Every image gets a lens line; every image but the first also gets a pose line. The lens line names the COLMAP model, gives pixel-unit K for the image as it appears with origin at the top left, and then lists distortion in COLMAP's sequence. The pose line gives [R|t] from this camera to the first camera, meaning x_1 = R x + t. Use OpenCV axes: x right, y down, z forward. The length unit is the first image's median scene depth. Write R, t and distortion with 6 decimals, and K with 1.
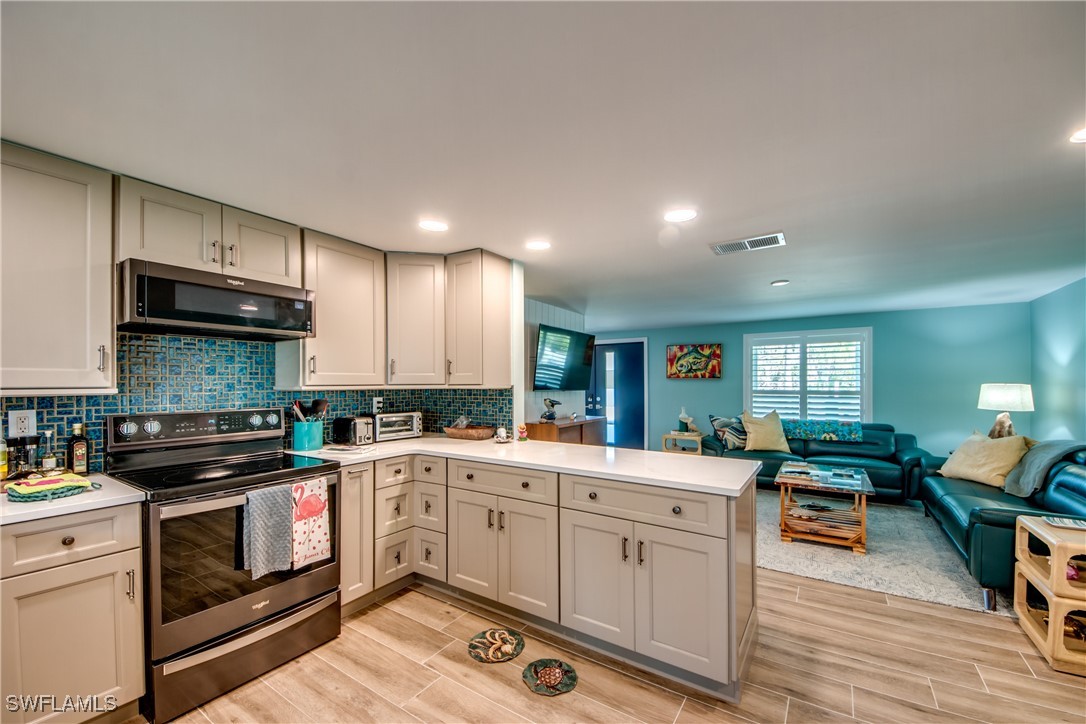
lens RADIAL K [[421.4, 0, 530.4], [0, 421.4, 390.3], [0, 0, 1]] dist [0.003158, -0.007821]
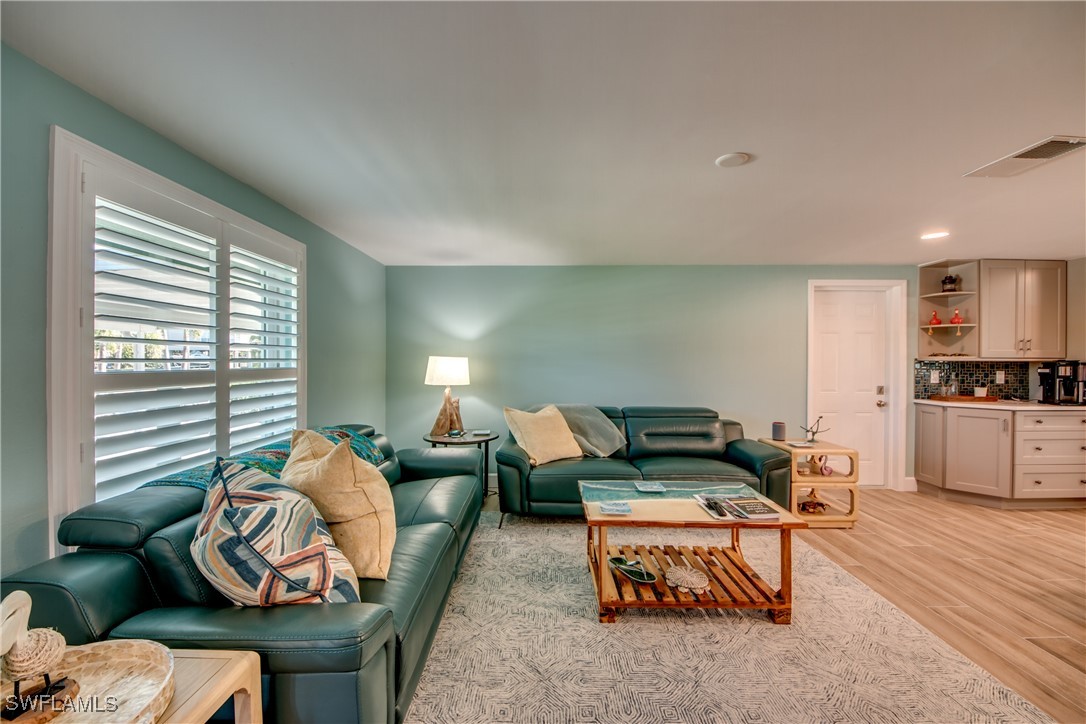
lens RADIAL K [[433.4, 0, 550.8], [0, 433.4, 364.2], [0, 0, 1]] dist [-0.016195, -0.000413]
pose [[-0.574506, -0.002272, 0.818497, 0.392779], [0.011482, 0.999875, 0.010834, -0.011717], [-0.818420, 0.015622, -0.574408, 2.077977]]
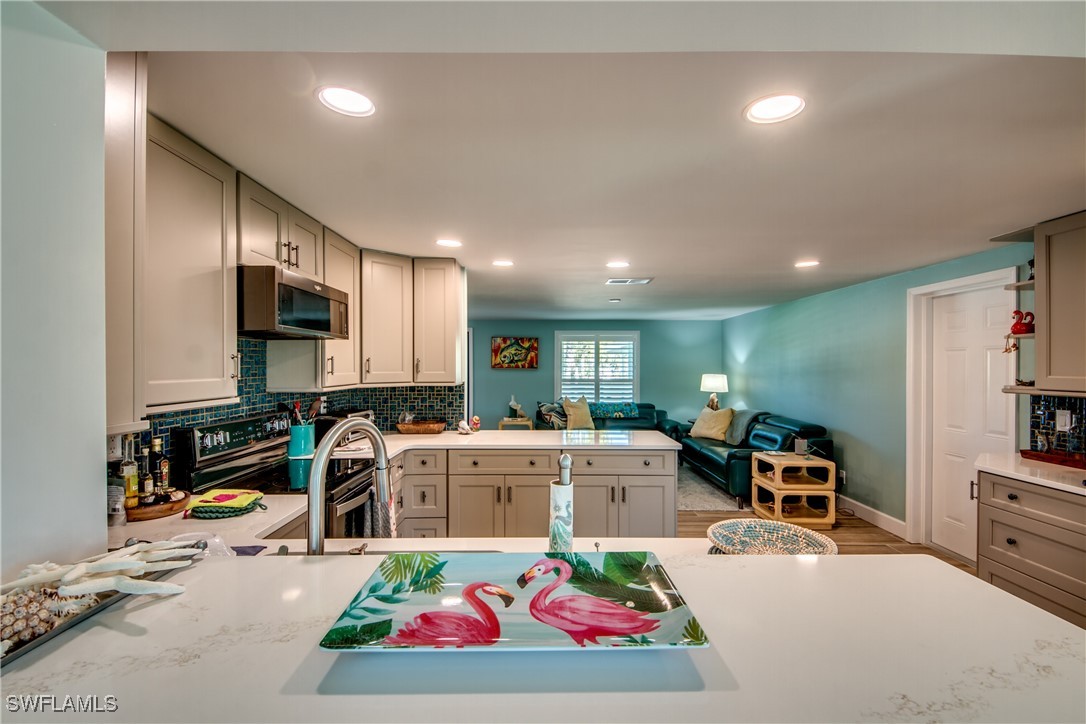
lens RADIAL K [[485.6, 0, 544.1], [0, 485.6, 369.2], [0, 0, 1]] dist [0.005763, 0.000089]
pose [[0.817653, 0.002271, 0.575708, -0.647617], [0.003291, 0.999957, -0.008617, -0.034794], [-0.575703, 0.008940, 0.817610, -0.176660]]
